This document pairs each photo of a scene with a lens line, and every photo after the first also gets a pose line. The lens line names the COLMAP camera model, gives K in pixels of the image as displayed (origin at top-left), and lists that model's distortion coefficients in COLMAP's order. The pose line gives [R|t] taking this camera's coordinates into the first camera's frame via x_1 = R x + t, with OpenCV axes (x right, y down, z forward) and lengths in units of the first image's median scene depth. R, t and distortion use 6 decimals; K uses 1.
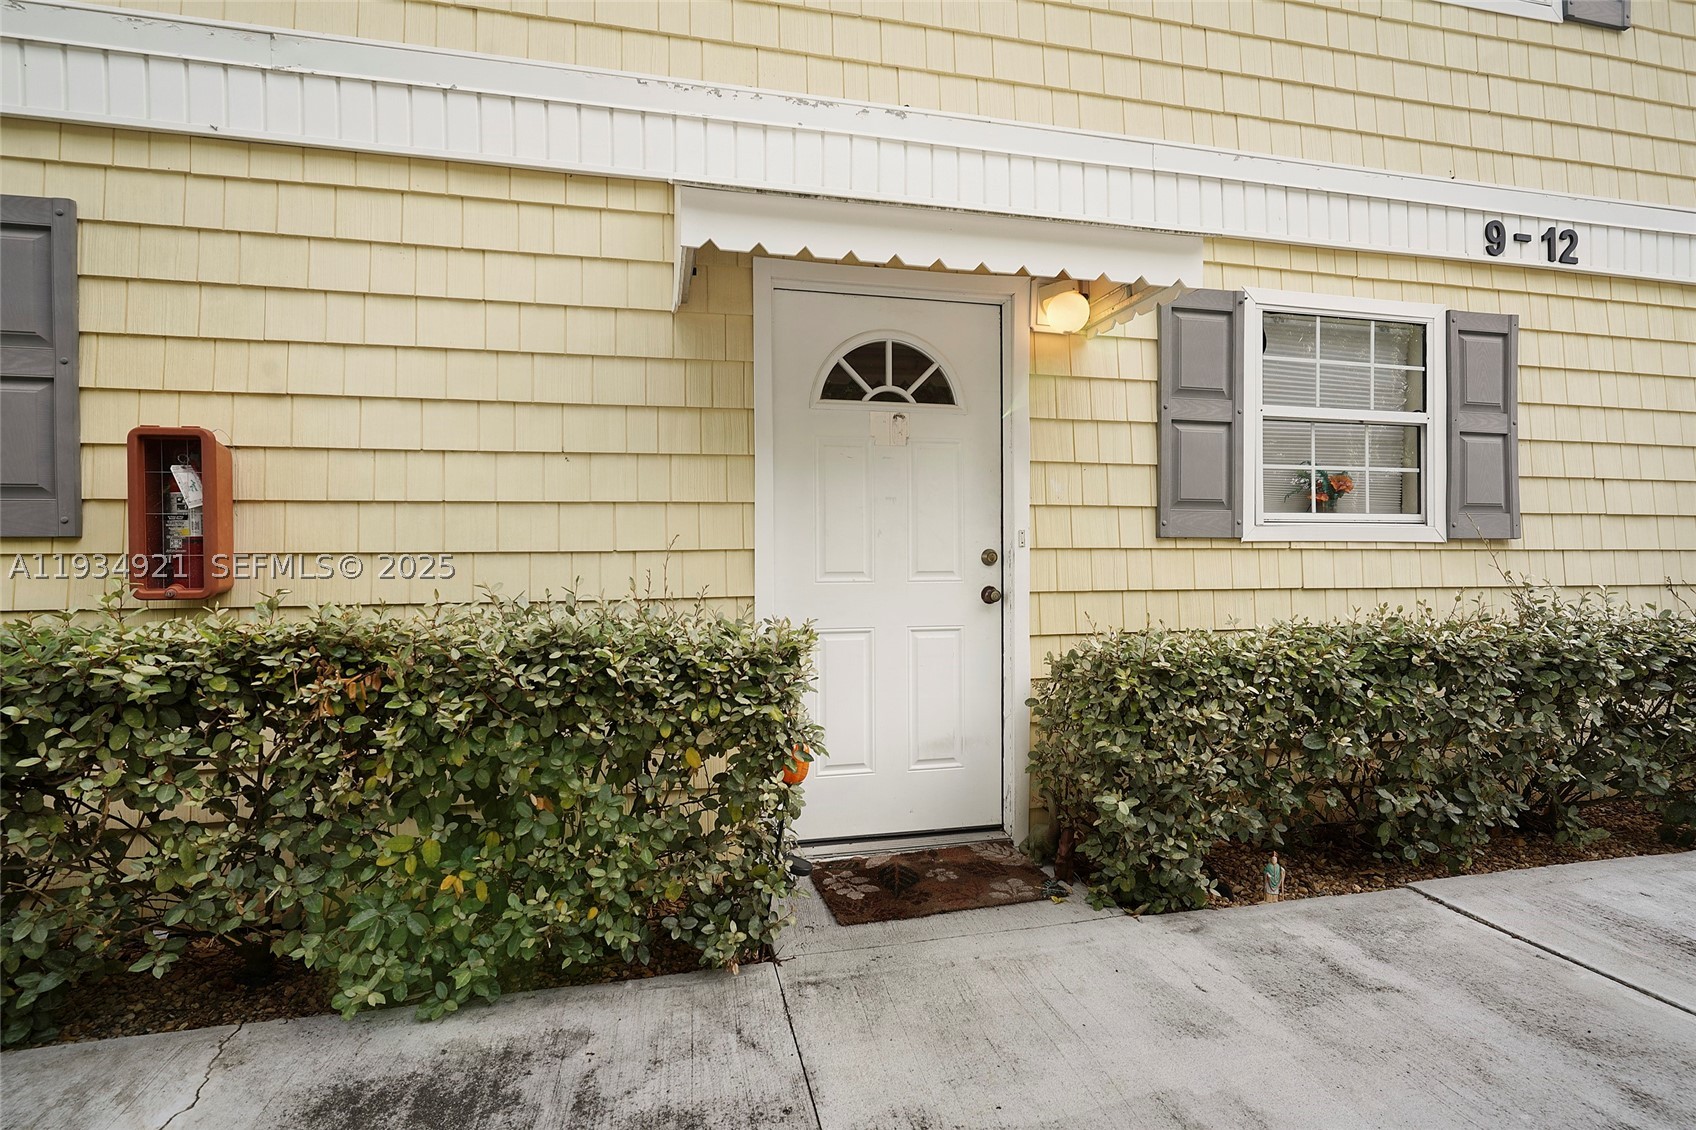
lens RADIAL K [[805.9, 0, 847.7], [0, 805.9, 564.5], [0, 0, 1]] dist [-0.002188, 0.000017]
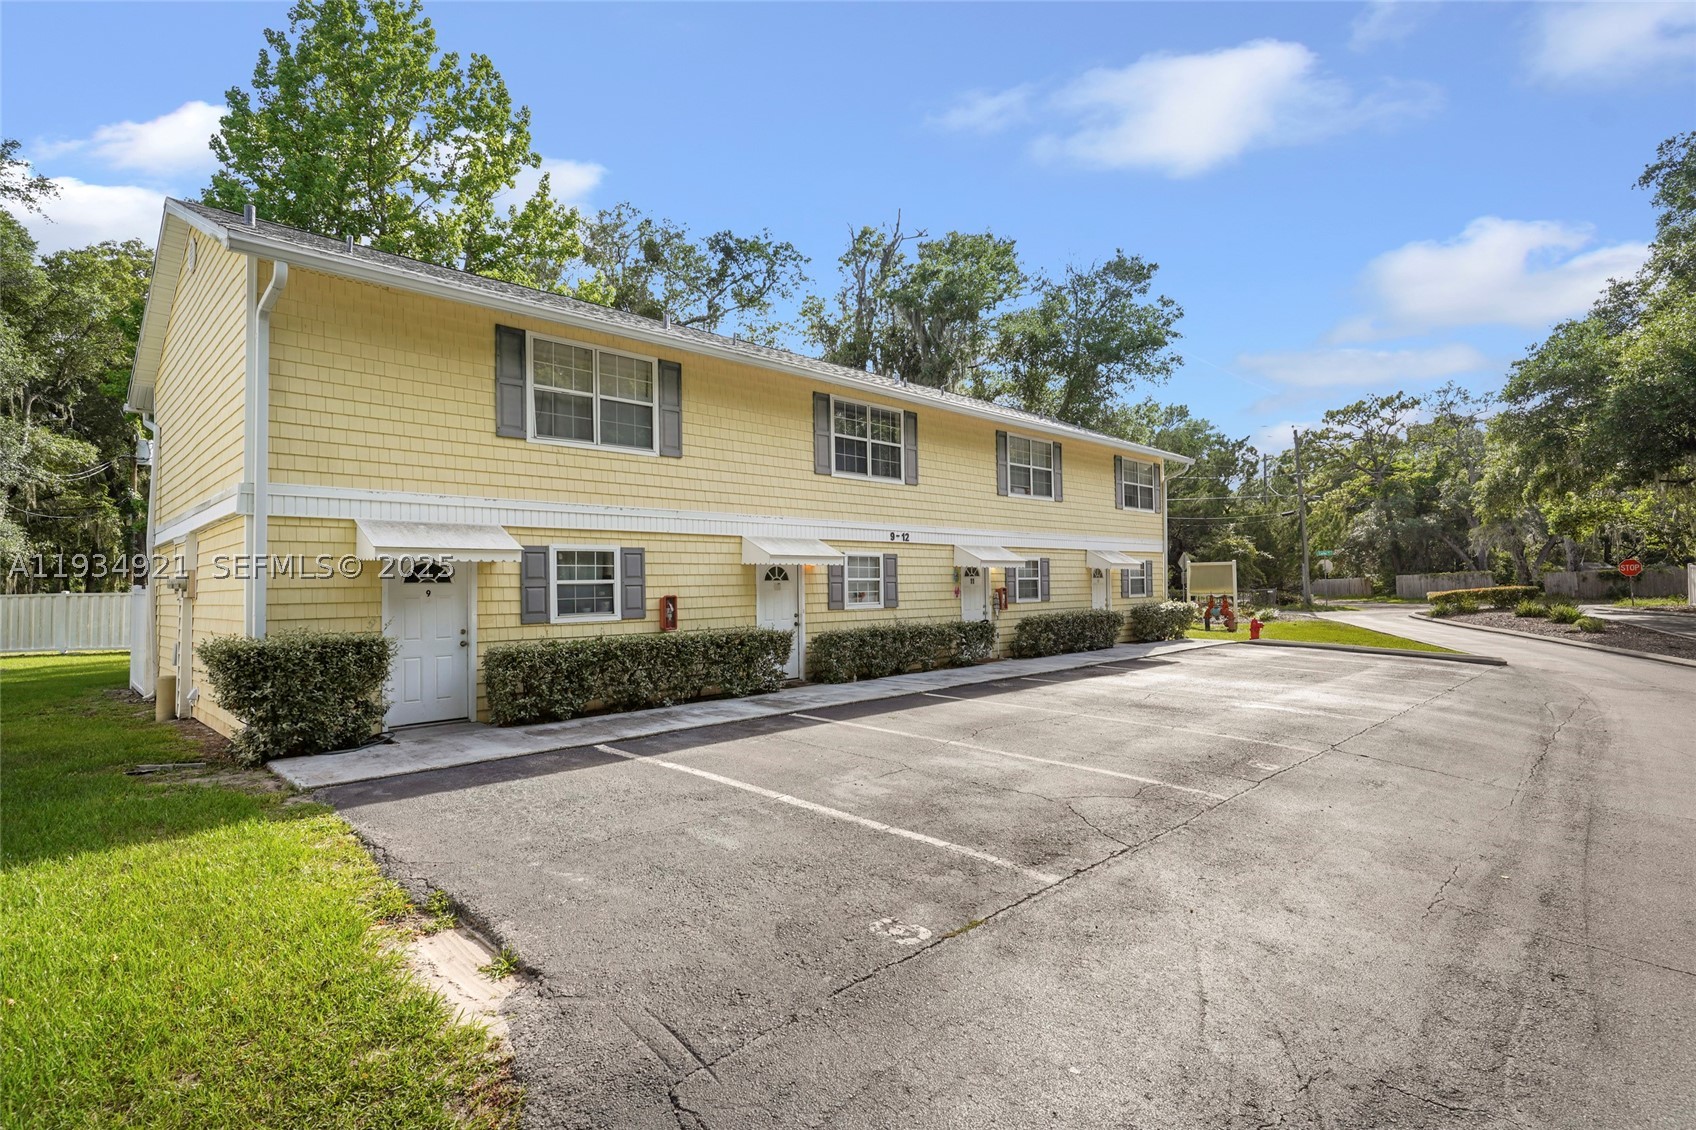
lens RADIAL K [[832.7, 0, 849.4], [0, 832.7, 566.0], [0, 0, 1]] dist [-0.000322, 0.000448]
pose [[0.845536, 0.004433, 0.533900, -1.926126], [0.014267, 0.999421, -0.030892, -0.128851], [-0.533728, 0.033737, 0.844983, -2.874409]]
